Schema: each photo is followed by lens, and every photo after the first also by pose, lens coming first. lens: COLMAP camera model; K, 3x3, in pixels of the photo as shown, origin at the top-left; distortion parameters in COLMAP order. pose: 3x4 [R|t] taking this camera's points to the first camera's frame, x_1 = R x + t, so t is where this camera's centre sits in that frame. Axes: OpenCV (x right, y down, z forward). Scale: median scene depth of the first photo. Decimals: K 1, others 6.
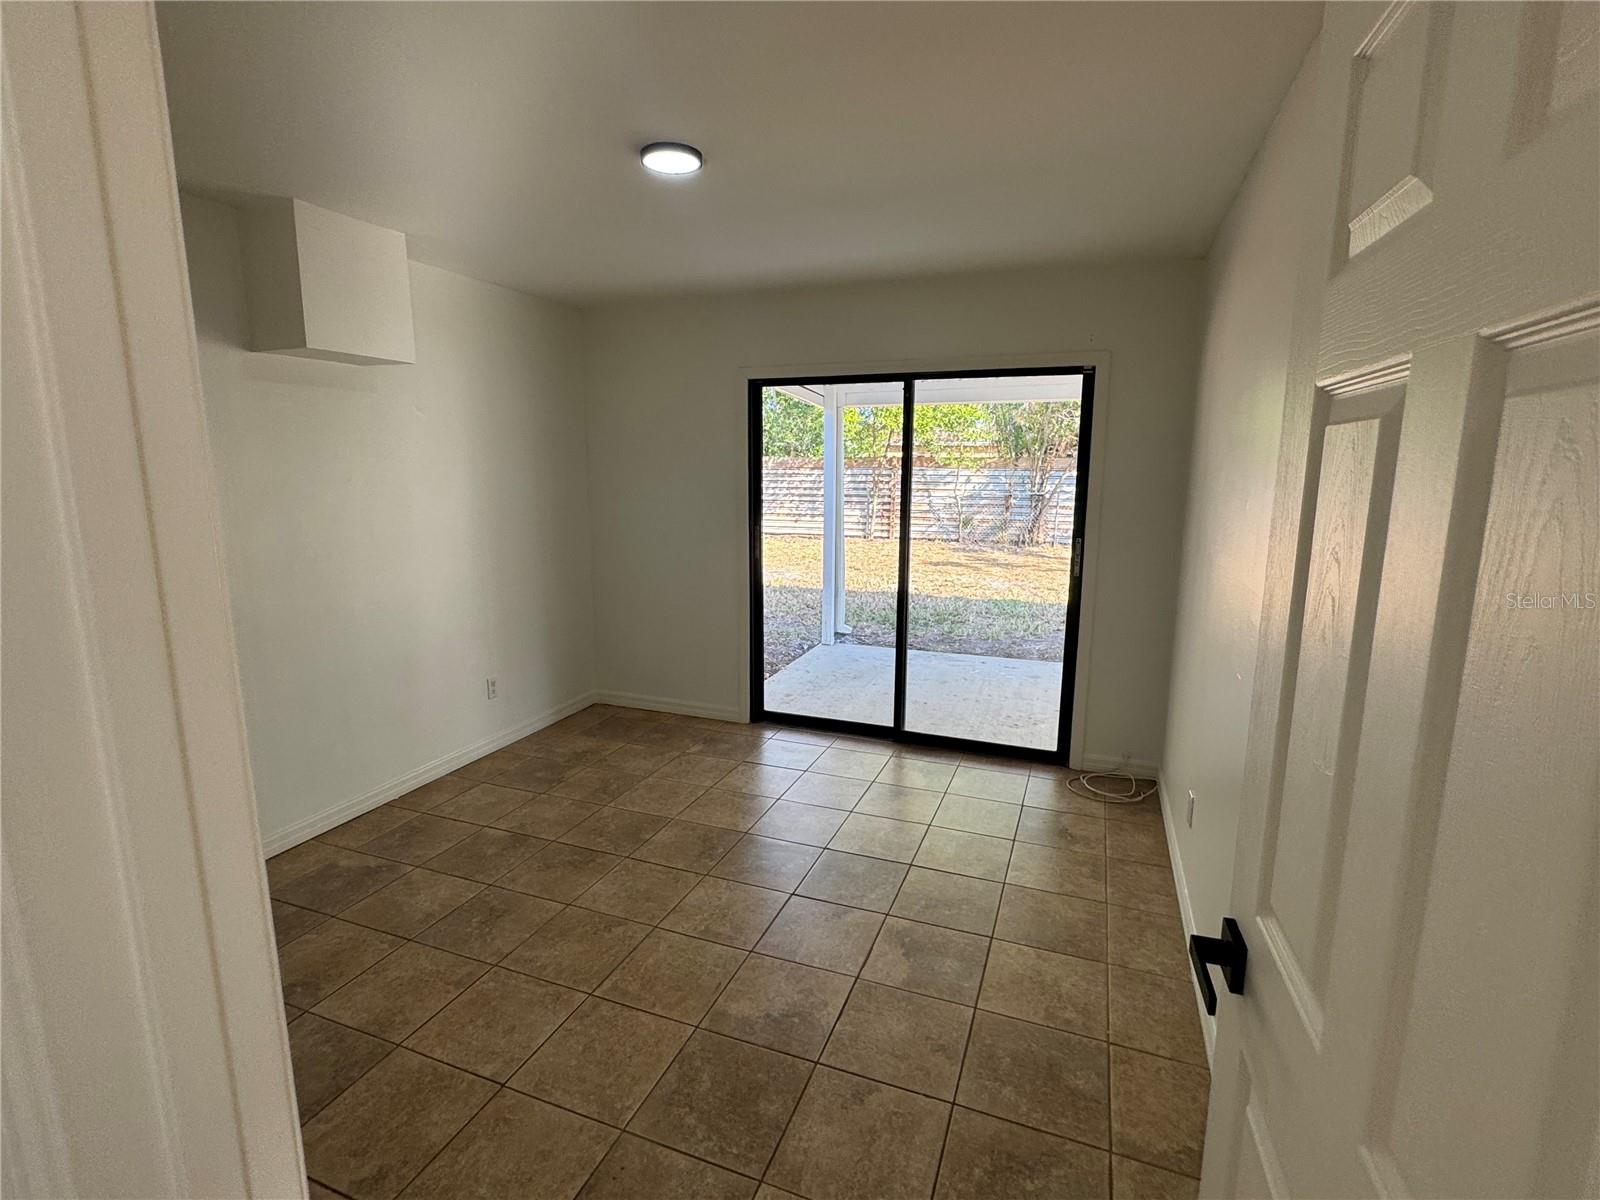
lens RADIAL K [[756.8, 0, 795.4], [0, 756.8, 600.6], [0, 0, 1]] dist [-0.000890, 0.000273]
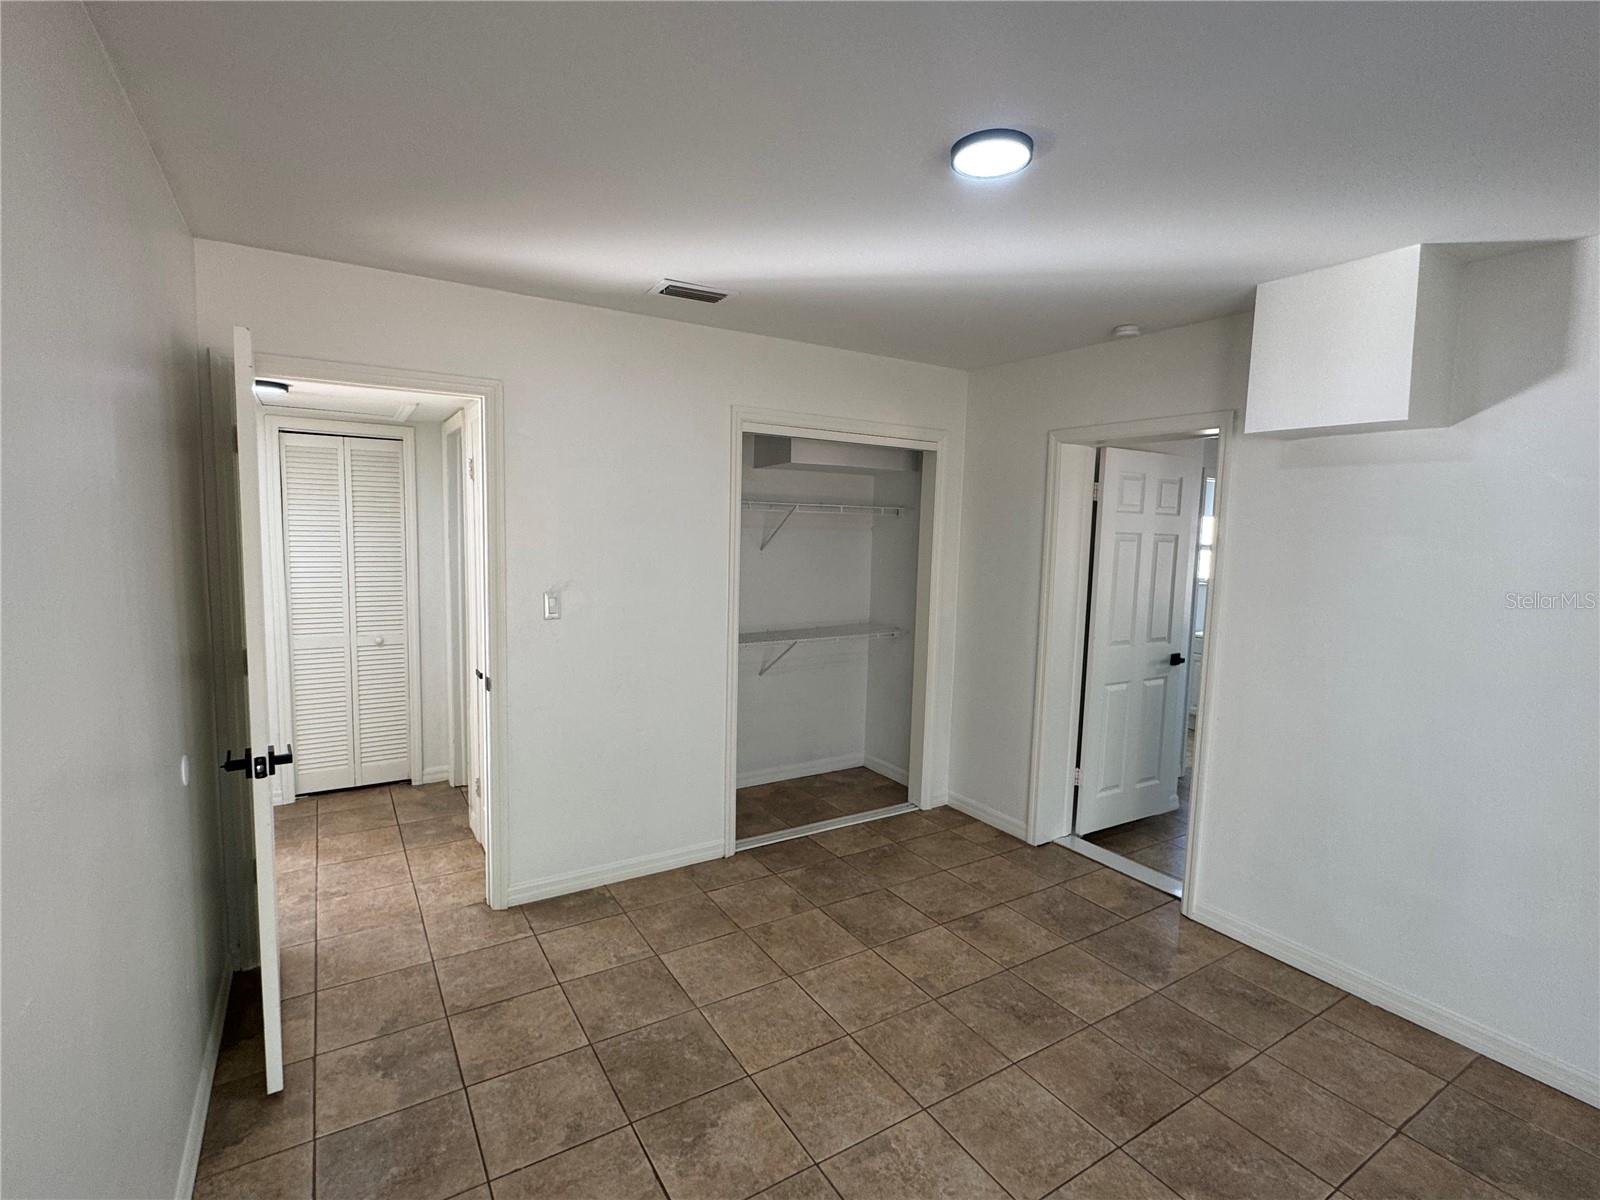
lens RADIAL K [[756.8, 0, 795.4], [0, 756.8, 600.6], [0, 0, 1]] dist [-0.000890, 0.000273]
pose [[-0.595397, 0.061890, -0.801044, 0.617255], [-0.168046, 0.965383, 0.199491, -0.281575], [0.785661, 0.253389, -0.564386, 1.454462]]
